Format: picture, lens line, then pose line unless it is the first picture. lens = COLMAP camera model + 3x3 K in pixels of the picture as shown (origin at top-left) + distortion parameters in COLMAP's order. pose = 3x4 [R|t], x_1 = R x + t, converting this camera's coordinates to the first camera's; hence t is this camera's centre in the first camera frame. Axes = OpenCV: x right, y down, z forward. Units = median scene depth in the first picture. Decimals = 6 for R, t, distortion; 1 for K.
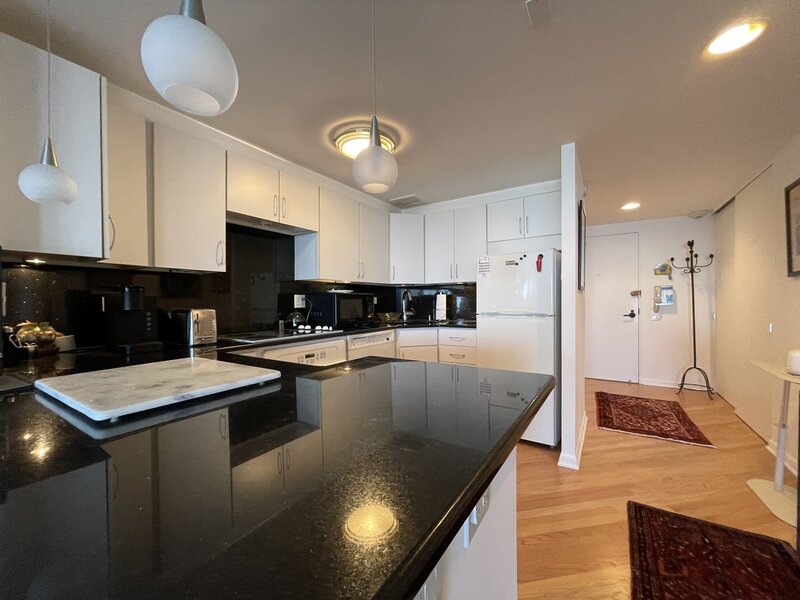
lens RADIAL K [[327.0, 0, 396.7], [0, 327.0, 302.7], [0, 0, 1]] dist [-0.003040, 0.007531]
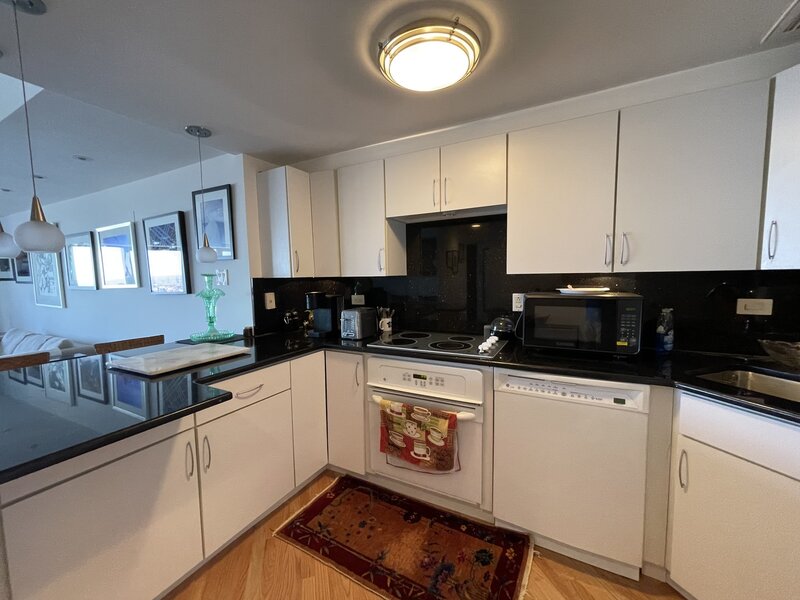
lens RADIAL K [[327.0, 0, 396.7], [0, 327.0, 302.7], [0, 0, 1]] dist [-0.003040, 0.007531]
pose [[0.080758, 0.087001, -0.992929, 0.476597], [0.012620, 0.996014, 0.088298, -0.085786], [0.996654, -0.019662, 0.079339, 0.801250]]
